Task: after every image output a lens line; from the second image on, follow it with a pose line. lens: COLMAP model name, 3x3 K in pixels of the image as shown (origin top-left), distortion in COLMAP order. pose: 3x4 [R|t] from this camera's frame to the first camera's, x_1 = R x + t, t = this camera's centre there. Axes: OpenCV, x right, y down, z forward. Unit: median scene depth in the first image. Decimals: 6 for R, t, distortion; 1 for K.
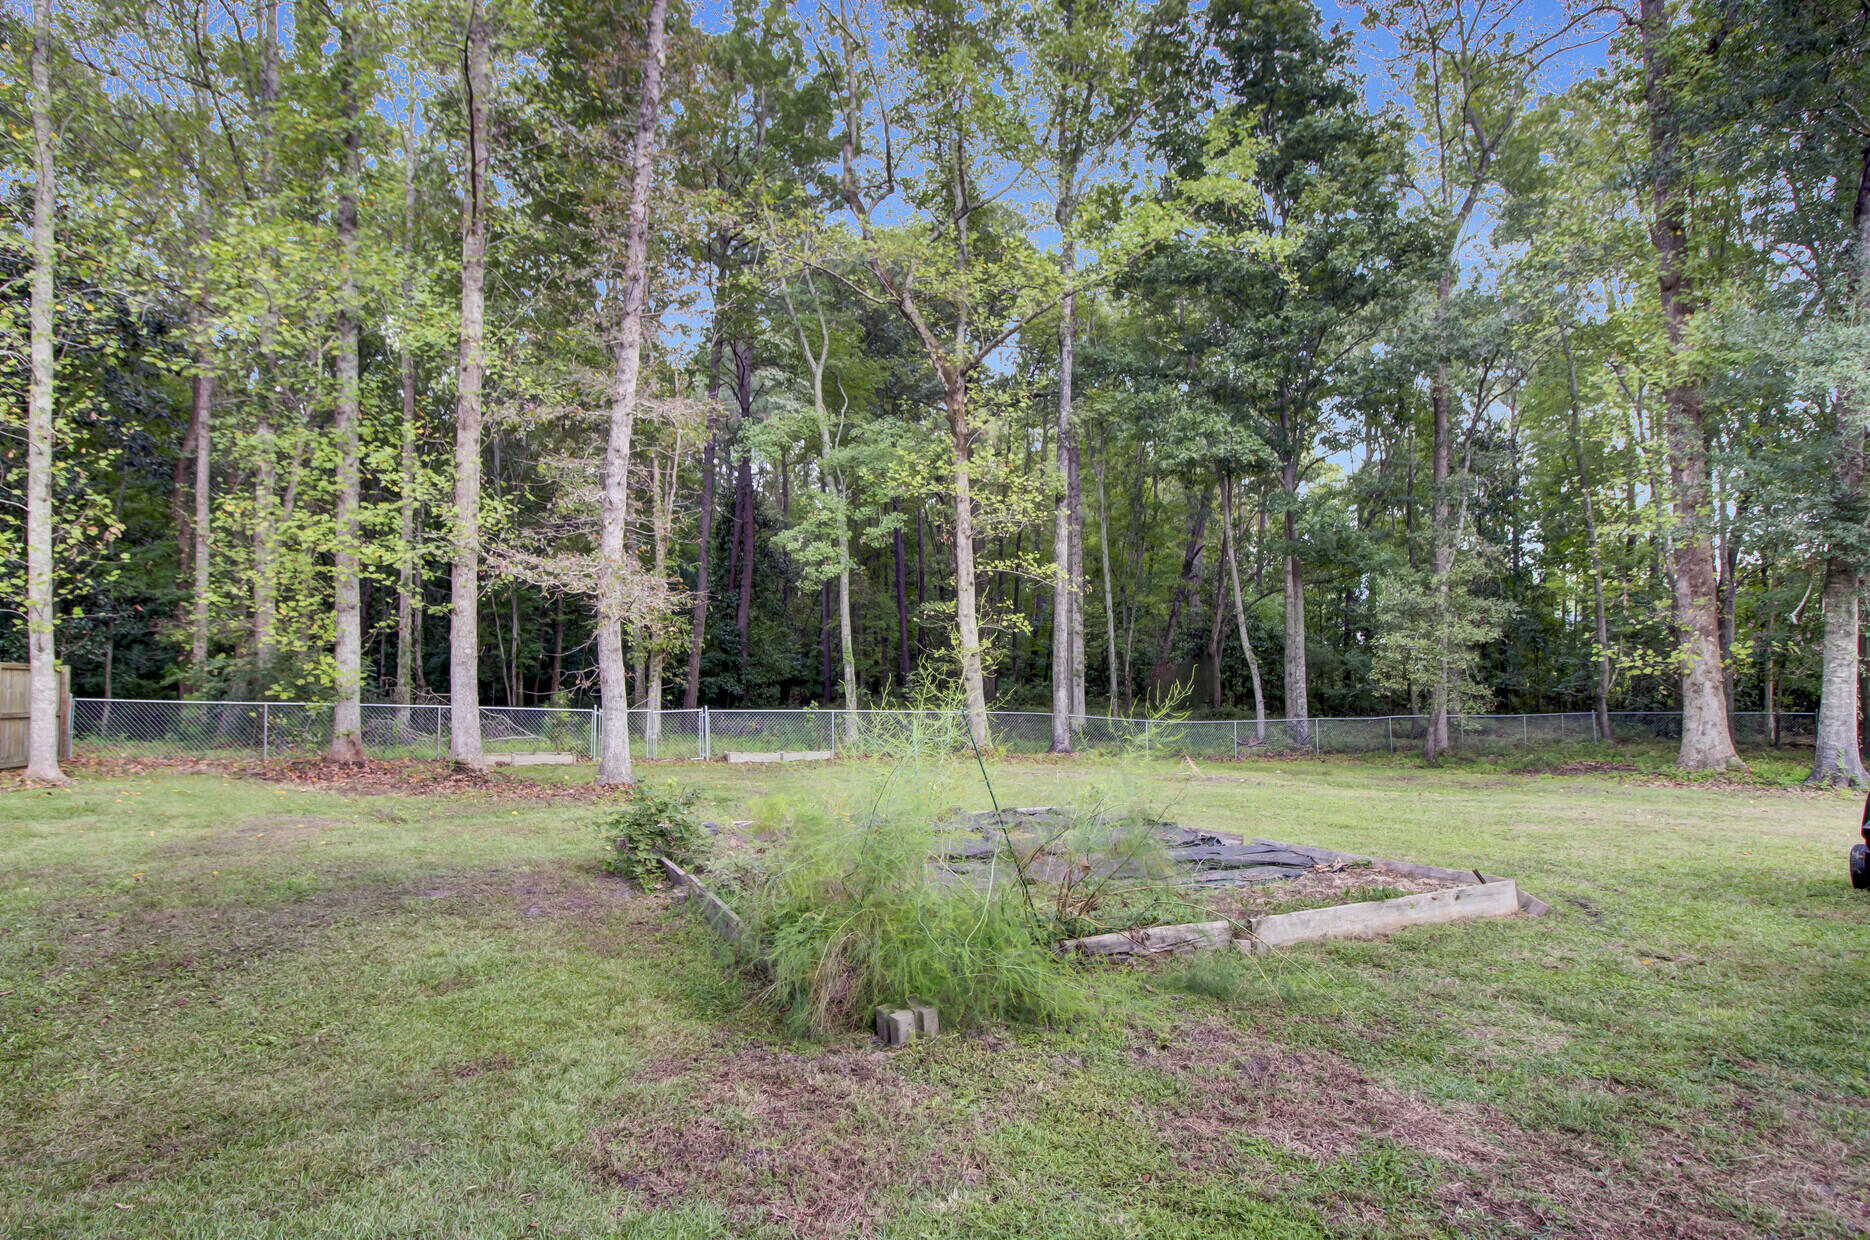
lens RADIAL K [[997.4, 0, 942.3], [0, 997.4, 615.2], [0, 0, 1]] dist [-0.002551, -0.002264]
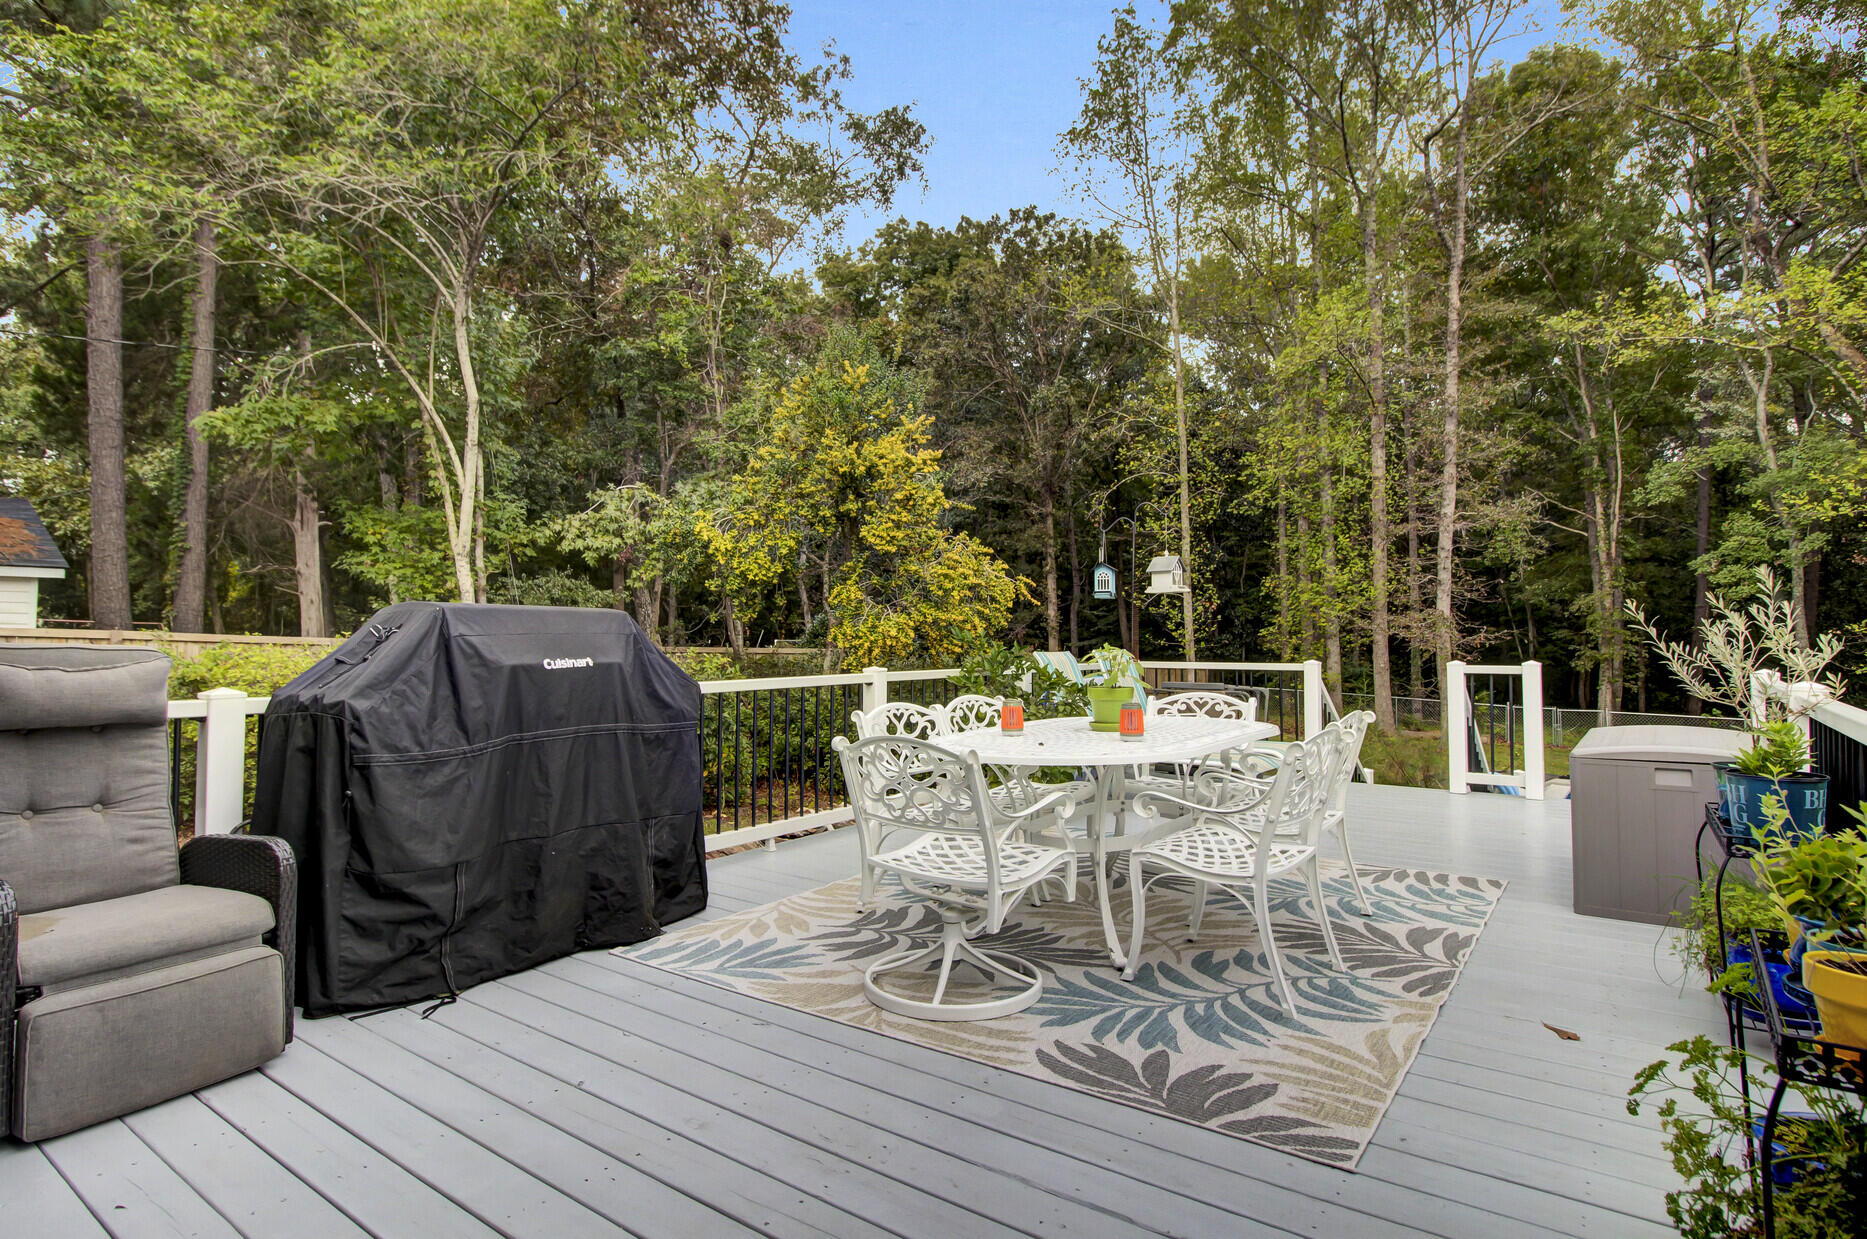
lens RADIAL K [[995.8, 0, 936.3], [0, 995.8, 612.8], [0, 0, 1]] dist [-0.002551, -0.002264]
pose [[0.531891, -0.023132, -0.846497, 0.475462], [0.028245, 0.999555, -0.009567, -0.050844], [0.846342, -0.018821, 0.532308, -0.459636]]
